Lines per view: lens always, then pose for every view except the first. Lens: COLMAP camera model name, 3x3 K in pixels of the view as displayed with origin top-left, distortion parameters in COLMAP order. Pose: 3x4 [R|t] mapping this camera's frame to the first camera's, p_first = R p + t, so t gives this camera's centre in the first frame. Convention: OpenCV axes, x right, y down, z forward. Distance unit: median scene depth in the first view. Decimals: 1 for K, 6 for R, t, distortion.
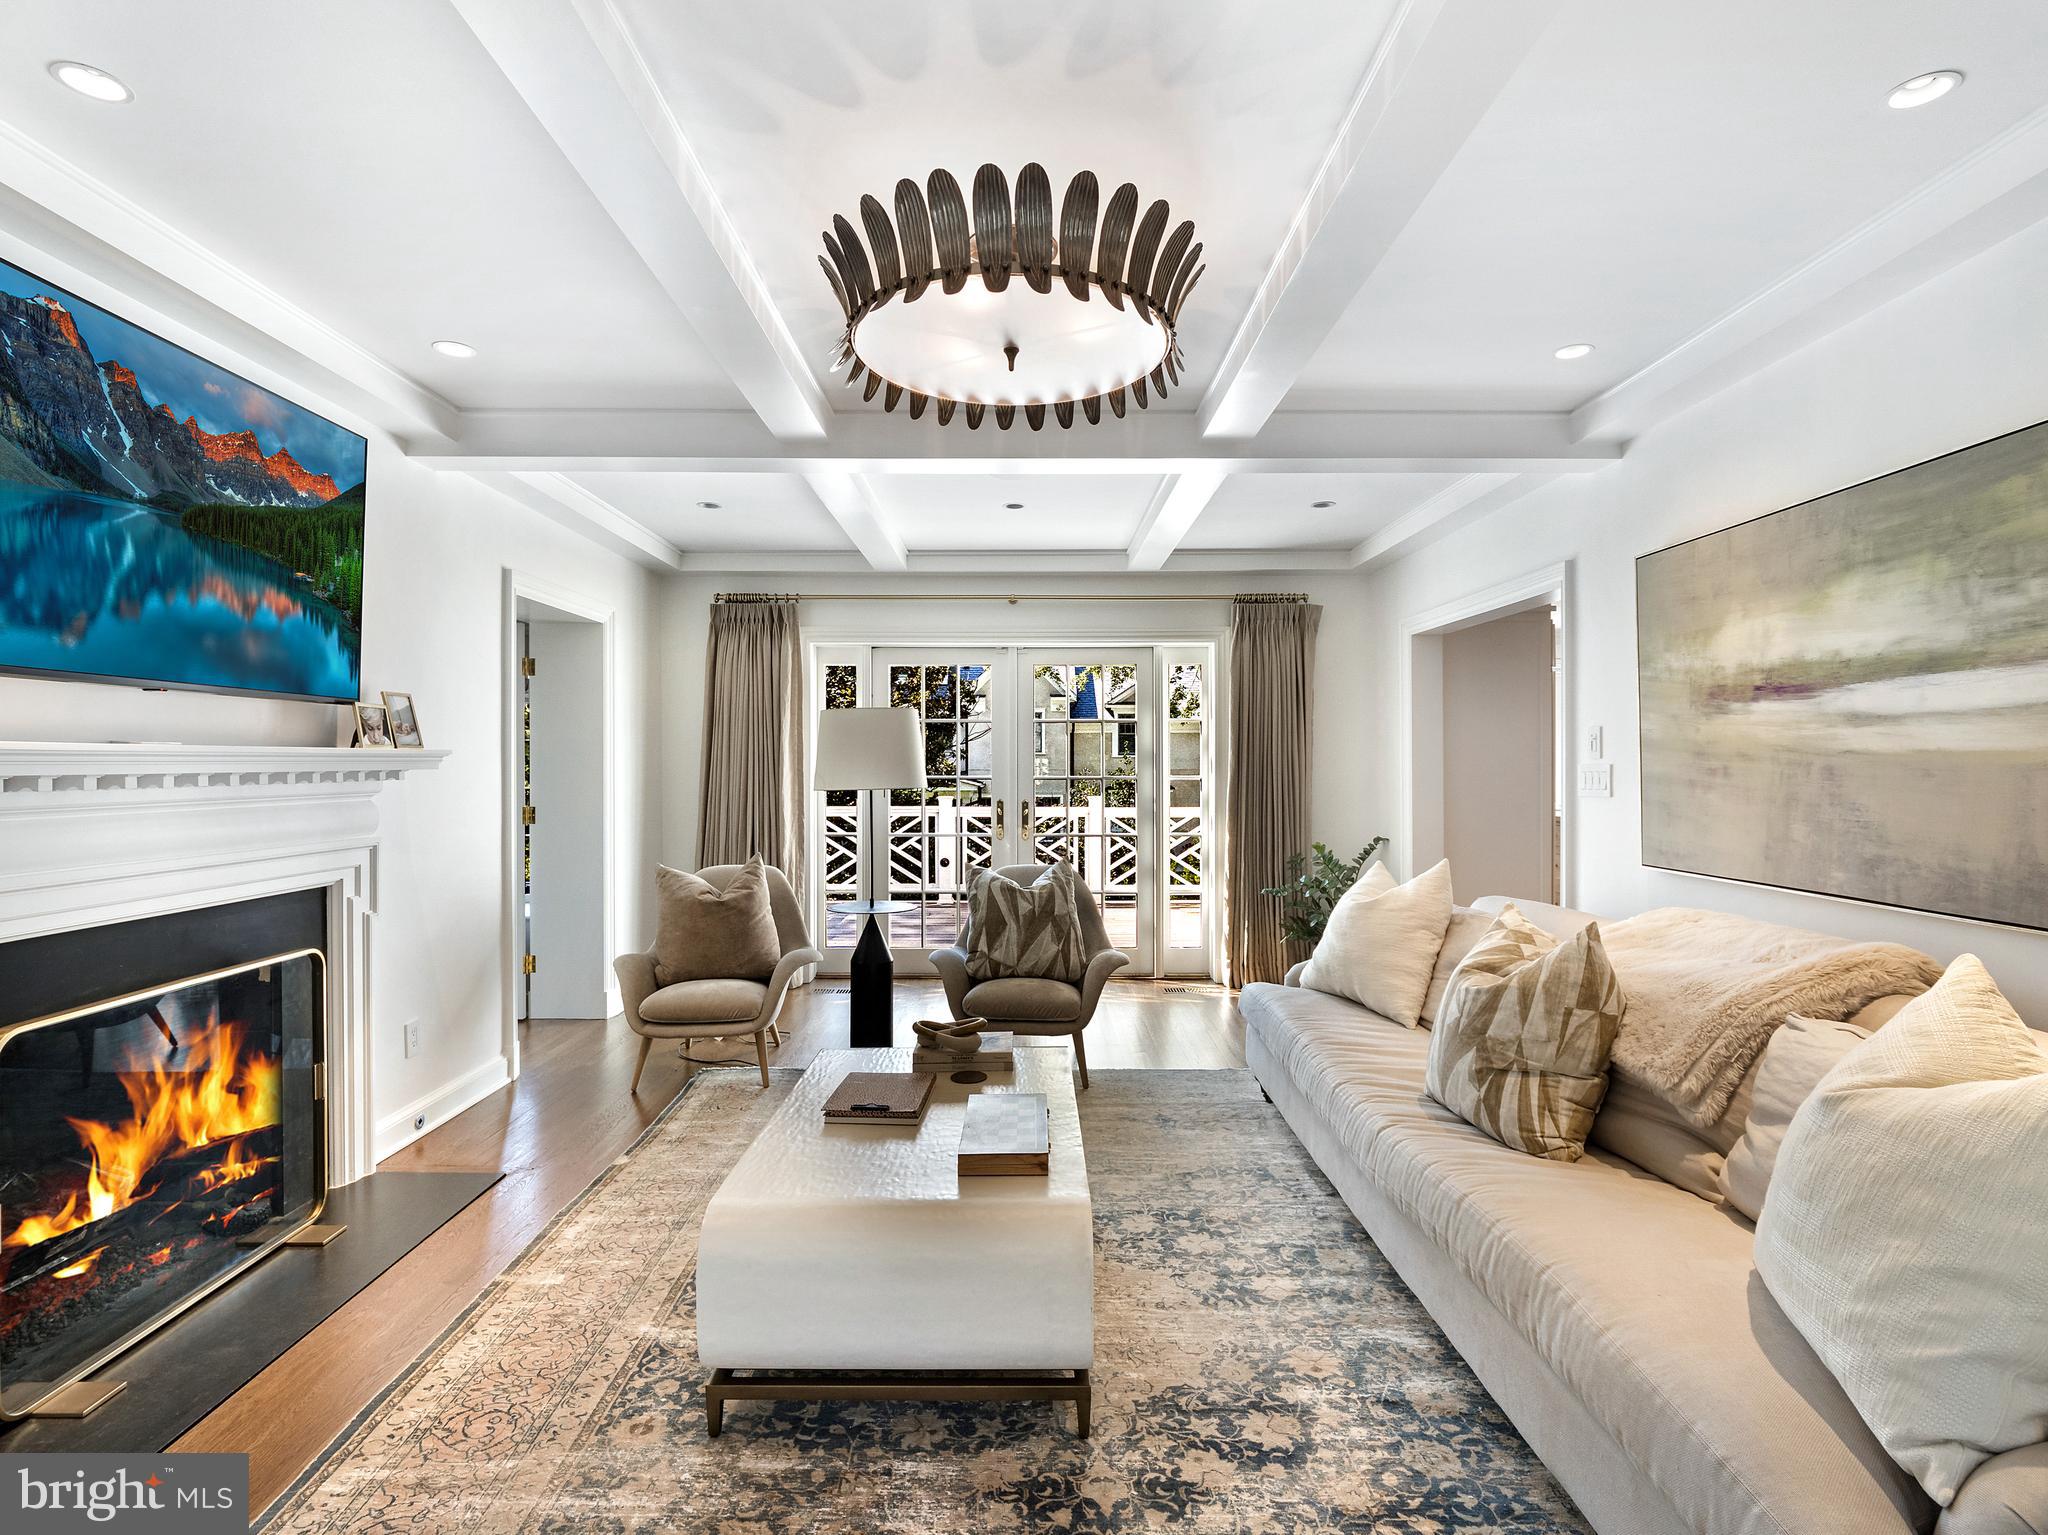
lens RADIAL K [[1028.8, 0, 1025.3], [0, 1028.8, 772.6], [0, 0, 1]] dist [-0.003185, -0.005543]
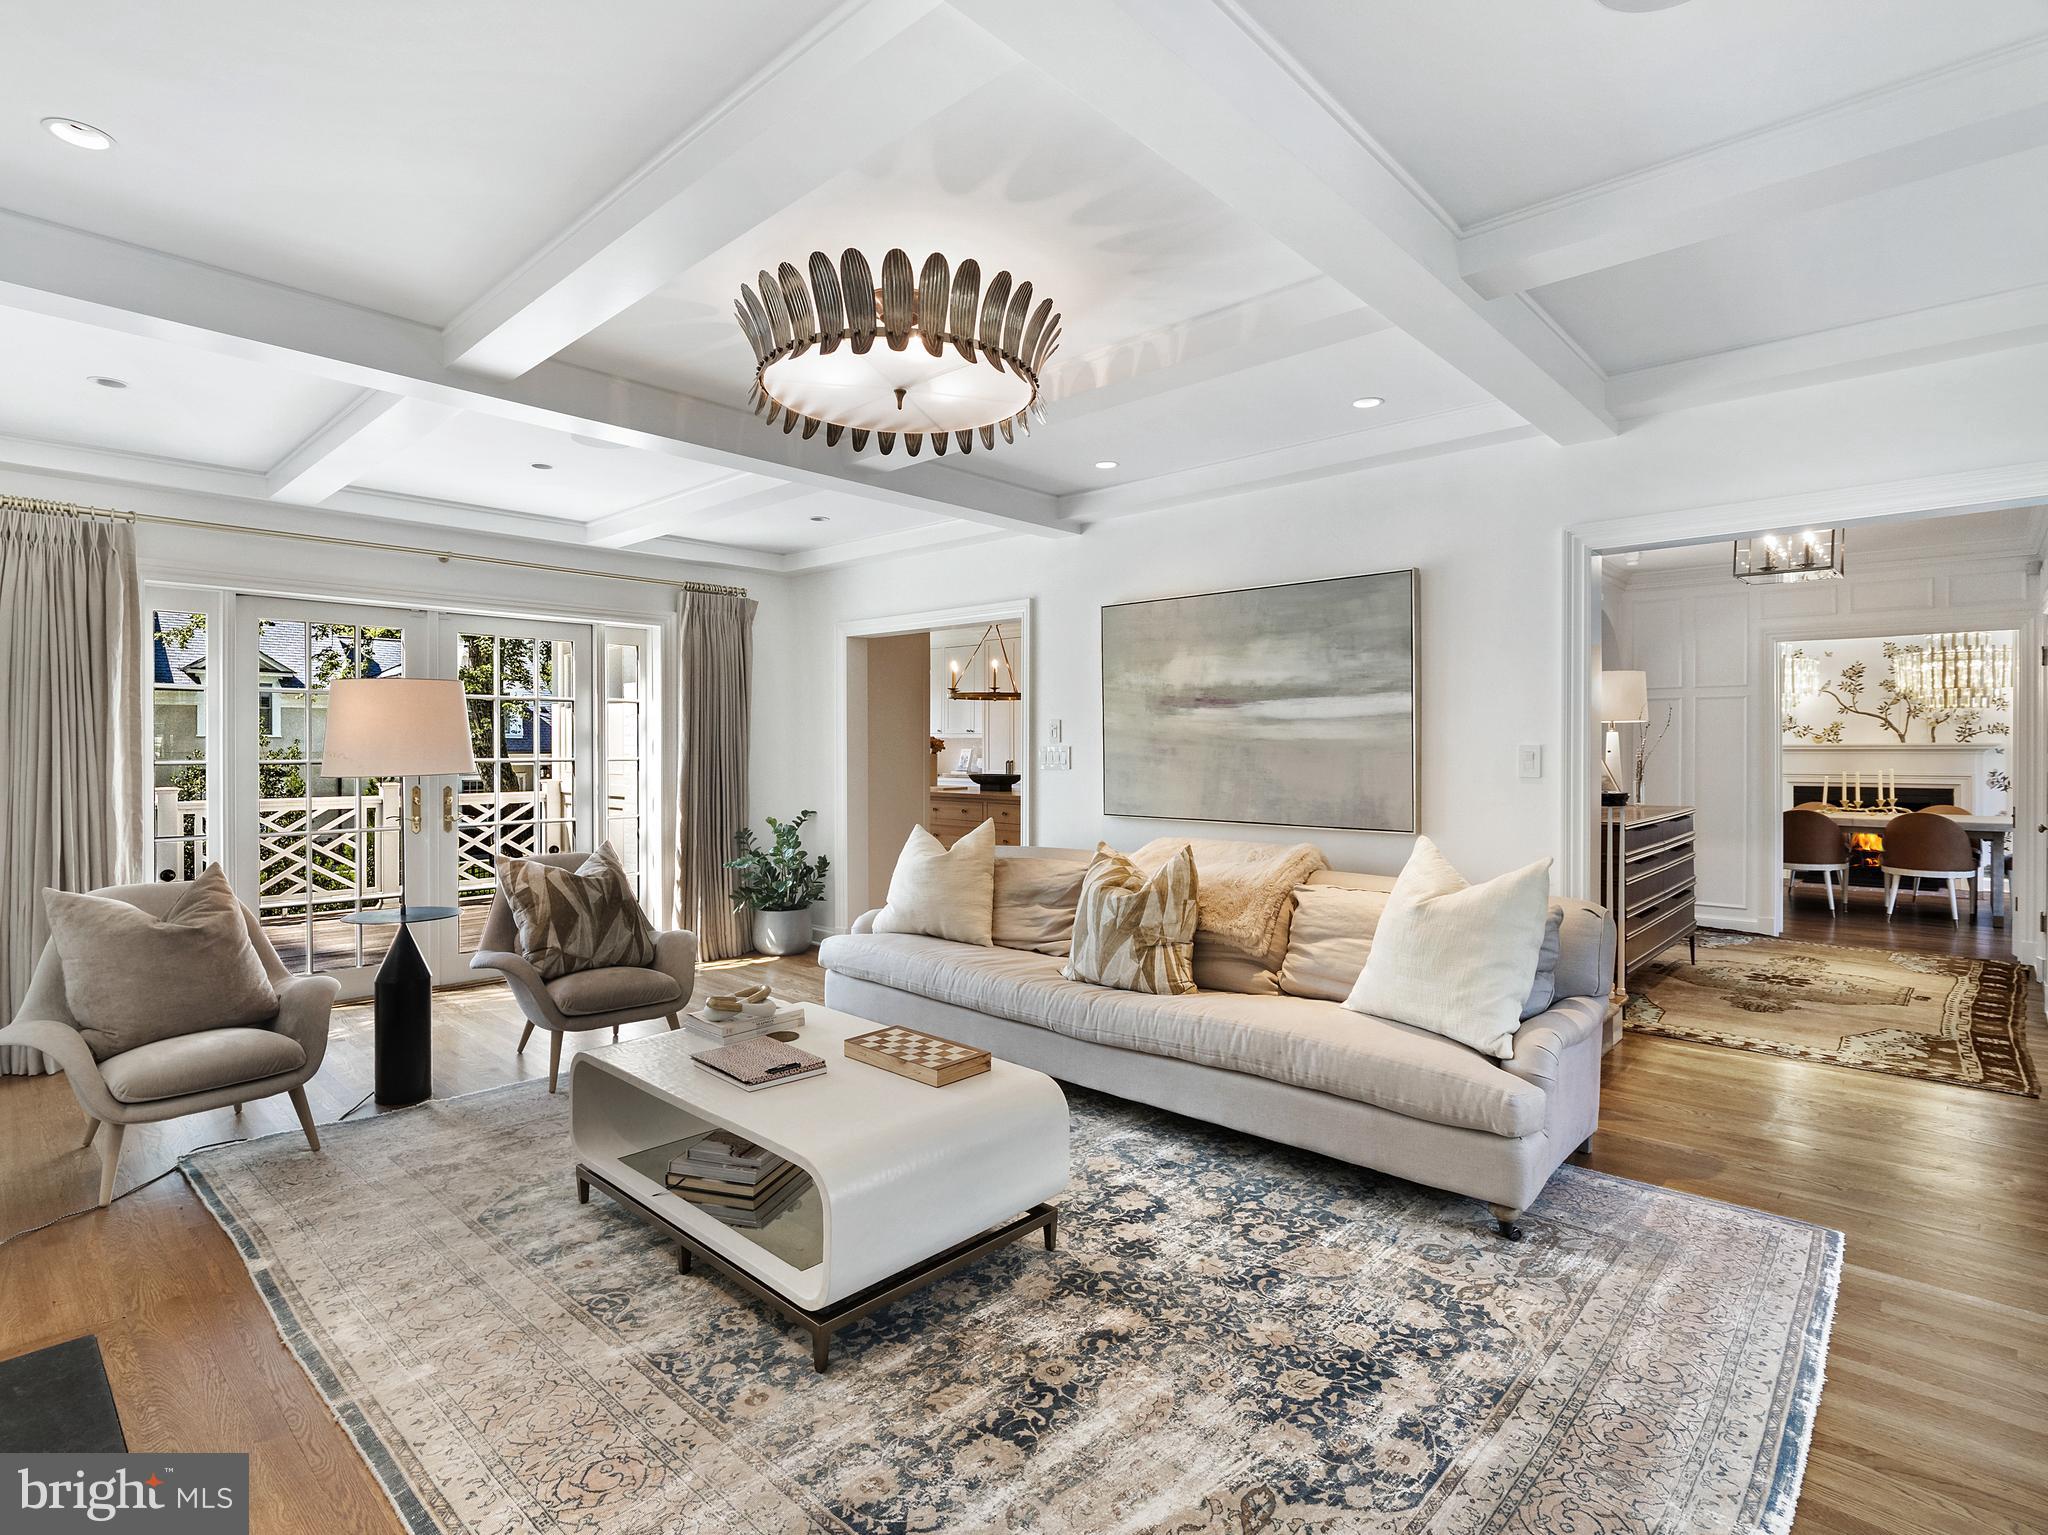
lens RADIAL K [[1028.8, 0, 1036.5], [0, 1028.8, 762.5], [0, 0, 1]] dist [-0.003185, -0.005543]
pose [[0.678389, -0.008956, 0.734648, -0.733712], [0.004561, 0.999958, 0.007978, 0.003715], [-0.734689, -0.002062, 0.678401, 0.087817]]
